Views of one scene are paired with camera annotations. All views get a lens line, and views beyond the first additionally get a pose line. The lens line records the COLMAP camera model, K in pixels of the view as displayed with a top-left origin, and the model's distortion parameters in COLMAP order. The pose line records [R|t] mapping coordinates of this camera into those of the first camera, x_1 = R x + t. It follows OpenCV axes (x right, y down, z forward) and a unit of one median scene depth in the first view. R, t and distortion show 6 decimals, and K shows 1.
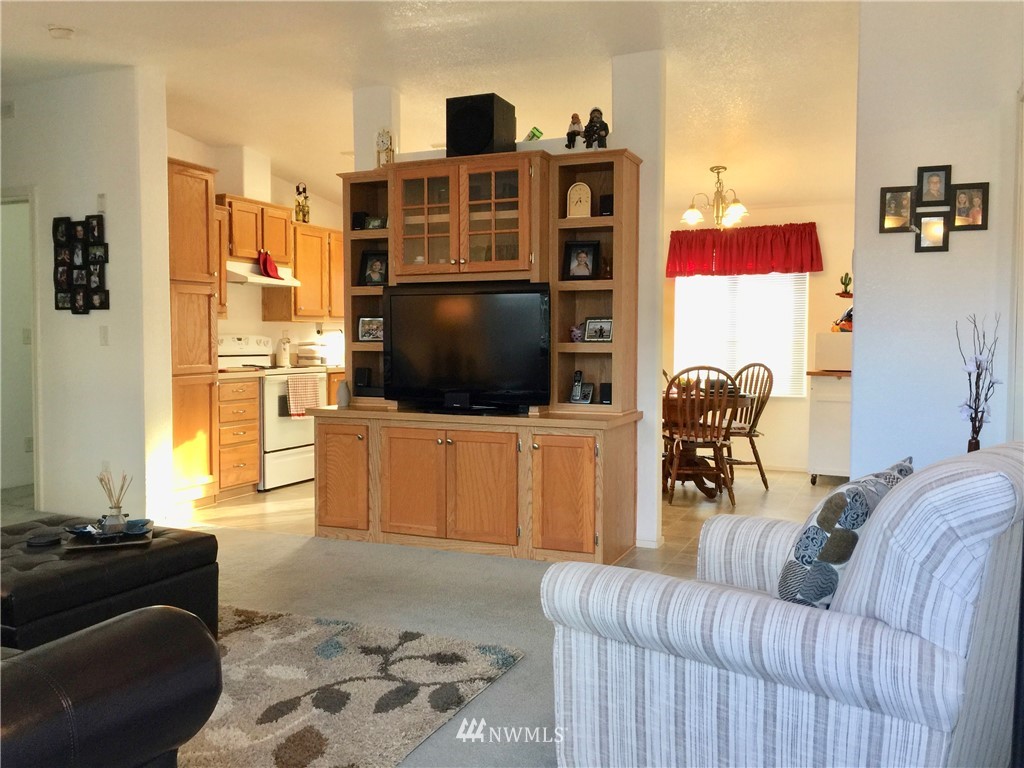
lens RADIAL K [[867.5, 0, 512.9], [0, 867.5, 383.8], [0, 0, 1]] dist [0.106644, 0.006629]
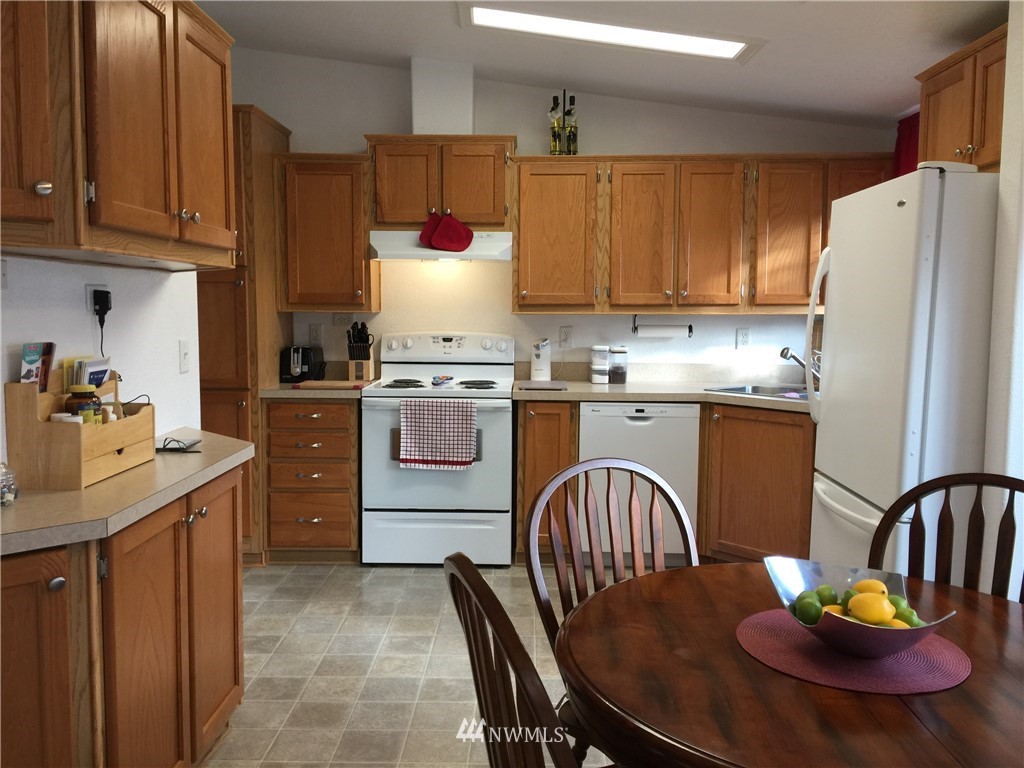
lens RADIAL K [[867.5, 0, 512.2], [0, 867.5, 379.5], [0, 0, 1]] dist [0.106644, 0.006629]
pose [[0.401743, 0.079056, -0.912334, 0.361458], [-0.057373, 0.996482, 0.061083, -0.067821], [0.913953, 0.027804, 0.404866, 0.799034]]
